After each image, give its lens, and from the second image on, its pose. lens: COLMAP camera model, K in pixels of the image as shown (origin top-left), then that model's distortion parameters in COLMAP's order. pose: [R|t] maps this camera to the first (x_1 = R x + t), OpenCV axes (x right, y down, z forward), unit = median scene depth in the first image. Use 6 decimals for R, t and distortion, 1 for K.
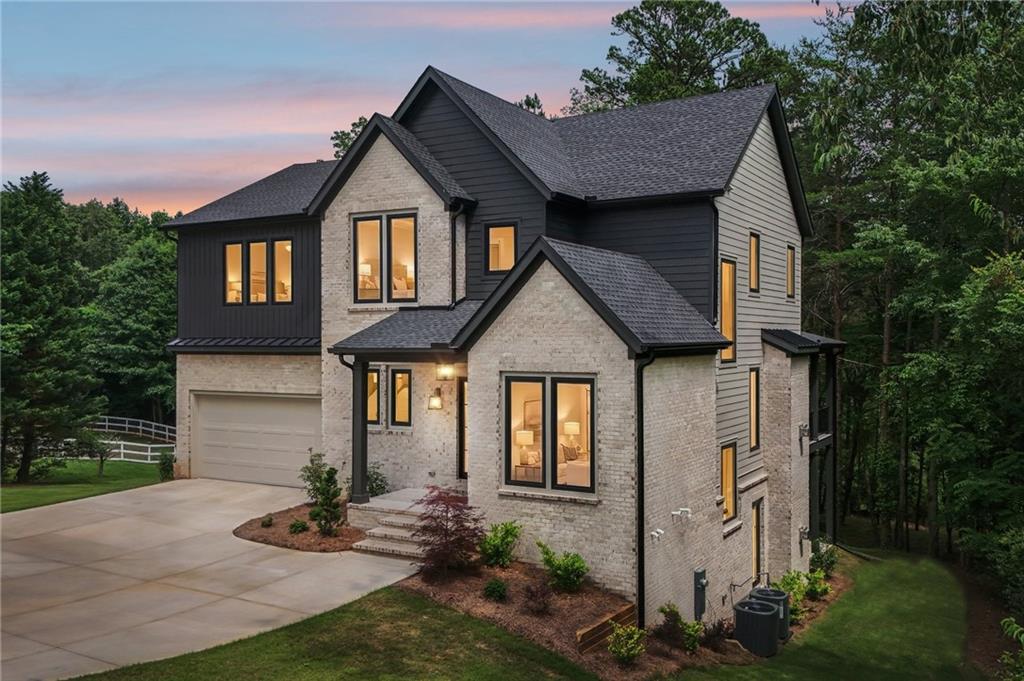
lens RADIAL K [[902.7, 0, 512.0], [0, 902.7, 340.5], [0, 0, 1]] dist [0.009686, -0.002415]
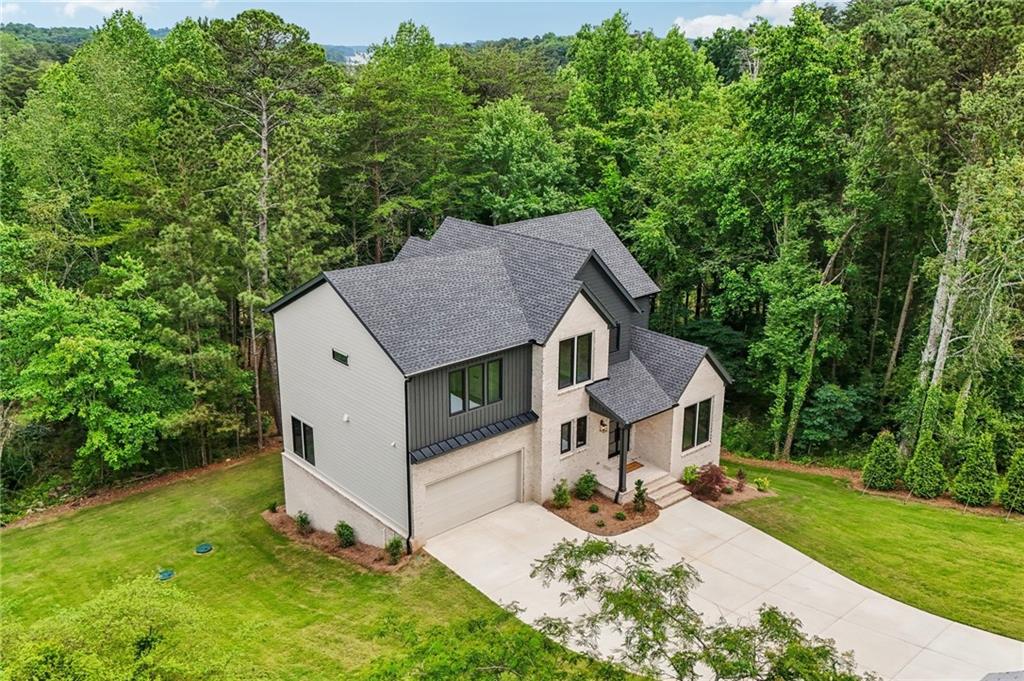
lens RADIAL K [[906.4, 0, 512.0], [0, 906.4, 340.5], [0, 0, 1]] dist [0.057675, -0.007372]
pose [[0.322331, -0.292256, 0.900383, -1.721418], [-0.001348, 0.951006, 0.309170, -0.660431], [-0.946626, -0.100869, 0.306145, 0.591393]]
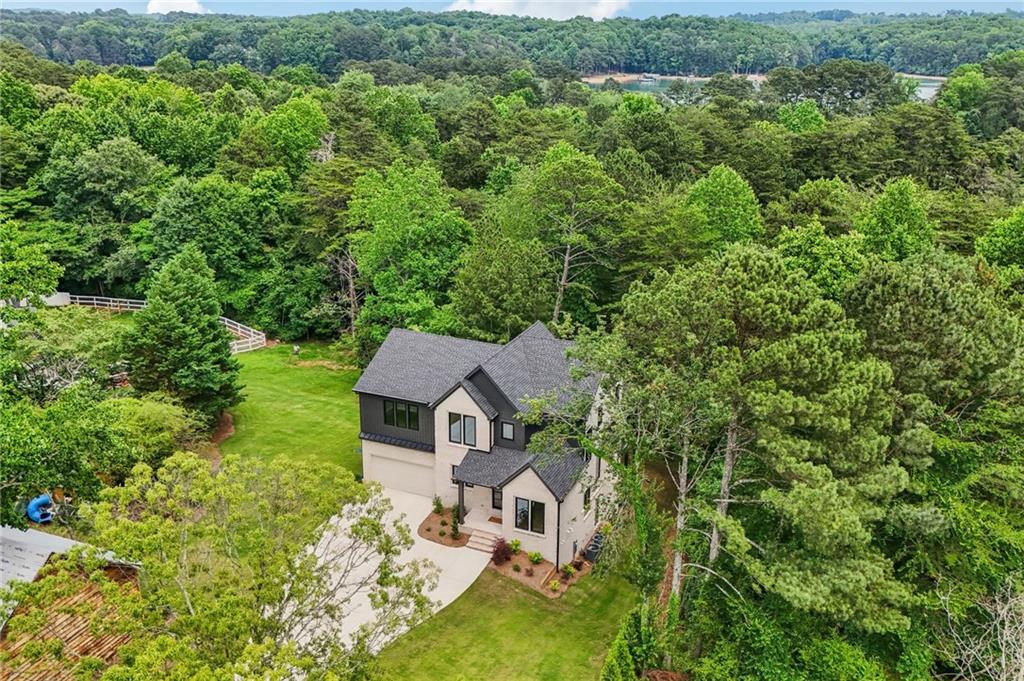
lens RADIAL K [[906.4, 0, 512.0], [0, 906.4, 340.5], [0, 0, 1]] dist [0.057675, -0.007372]
pose [[0.993782, -0.029003, 0.107503, -0.274675], [-0.007303, 0.946424, 0.322844, -1.195162], [-0.111106, -0.321622, 0.940327, -1.427988]]
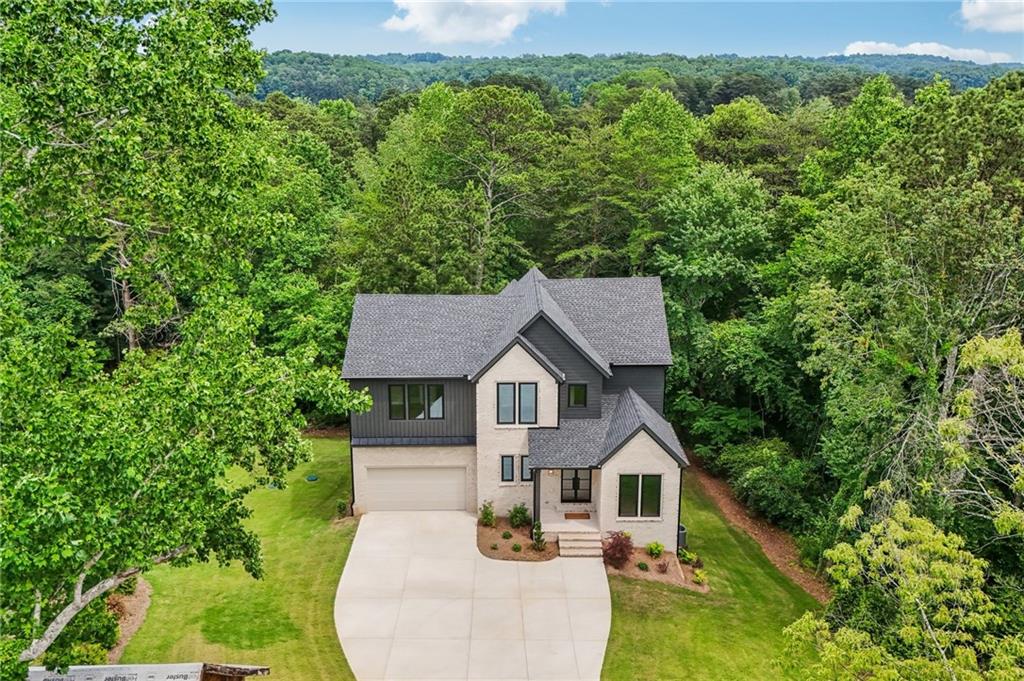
lens RADIAL K [[906.4, 0, 512.0], [0, 906.4, 340.5], [0, 0, 1]] dist [0.057675, -0.007372]
pose [[0.863714, -0.143472, 0.483129, -1.080902], [0.002854, 0.960001, 0.279983, -0.772103], [-0.503974, -0.240446, 0.829576, -0.591219]]
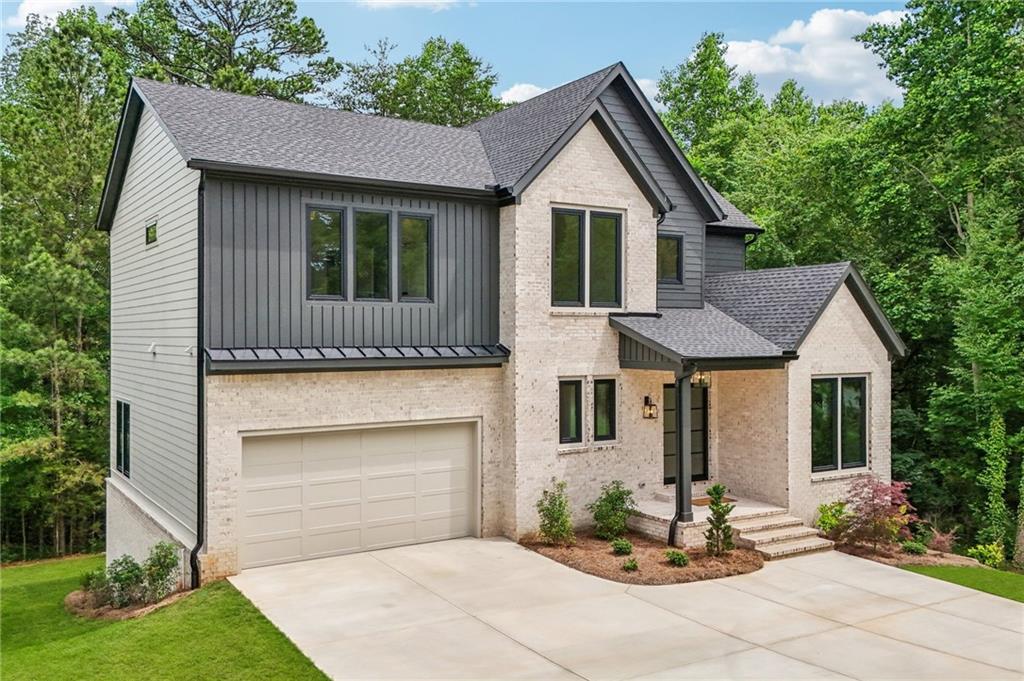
lens RADIAL K [[906.4, 0, 512.0], [0, 906.4, 340.5], [0, 0, 1]] dist [0.057675, -0.007372]
pose [[0.460687, -0.003585, 0.887555, -0.986707], [0.002744, 0.999993, 0.002615, -0.010834], [-0.887558, 0.001231, 0.460694, 0.647751]]
